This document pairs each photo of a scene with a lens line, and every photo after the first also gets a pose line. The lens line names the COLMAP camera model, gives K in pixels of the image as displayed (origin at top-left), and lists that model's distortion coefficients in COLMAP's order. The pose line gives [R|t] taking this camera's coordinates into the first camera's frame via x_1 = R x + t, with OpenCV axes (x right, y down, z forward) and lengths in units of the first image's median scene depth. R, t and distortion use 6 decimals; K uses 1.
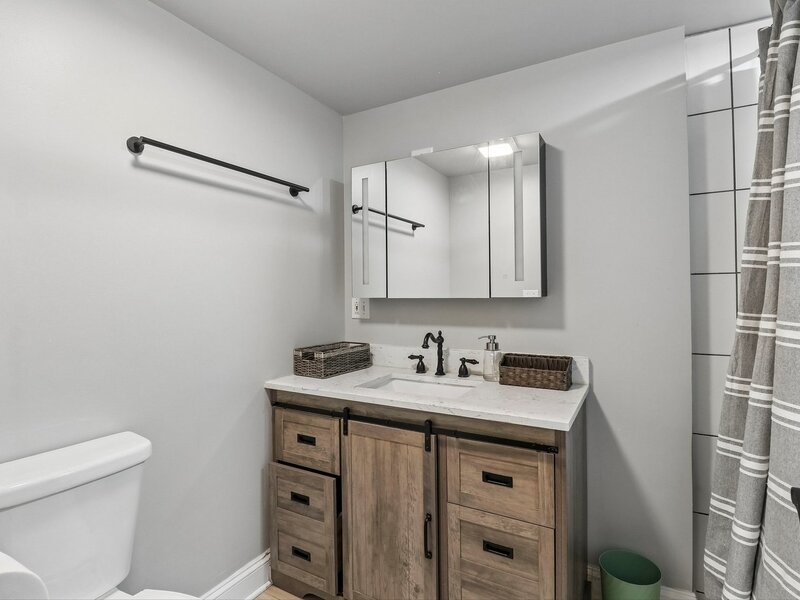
lens RADIAL K [[421.8, 0, 402.2], [0, 421.8, 296.2], [0, 0, 1]] dist [0.005794, -0.011271]
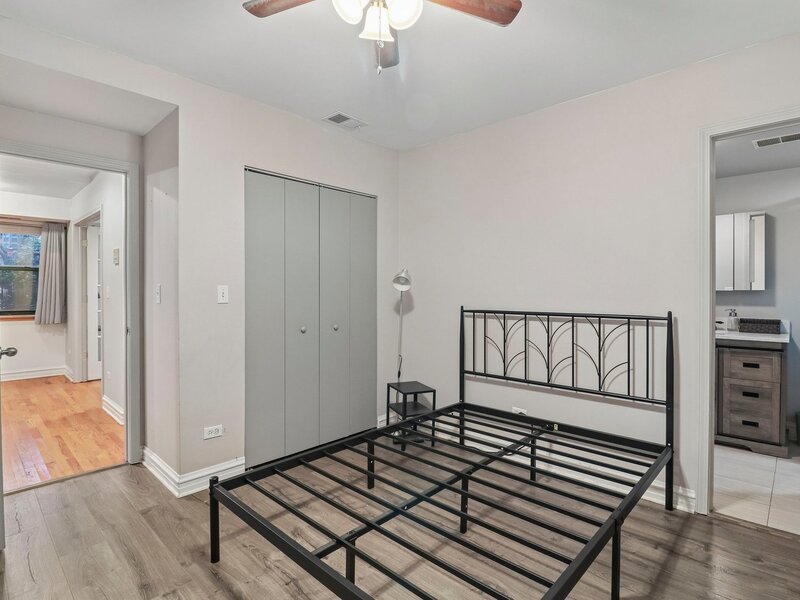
lens RADIAL K [[421.8, 0, 405.2], [0, 421.8, 296.3], [0, 0, 1]] dist [0.005794, -0.011271]
pose [[0.969541, 0.005792, -0.244861, -1.053533], [-0.002580, 0.999906, 0.013439, 0.010884], [0.244916, -0.012398, 0.969465, -1.731797]]
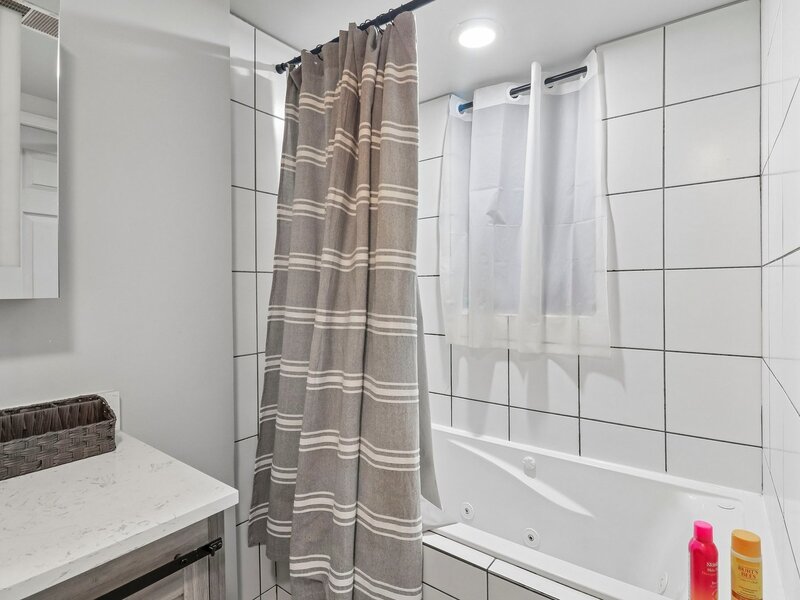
lens RADIAL K [[421.8, 0, 403.2], [0, 421.8, 293.1], [0, 0, 1]] dist [0.005794, -0.011271]
pose [[0.123251, 0.001084, 0.992375, -0.197766], [0.010243, 0.999945, -0.002365, 0.001427], [-0.992323, 0.010457, 0.123233, 0.590897]]
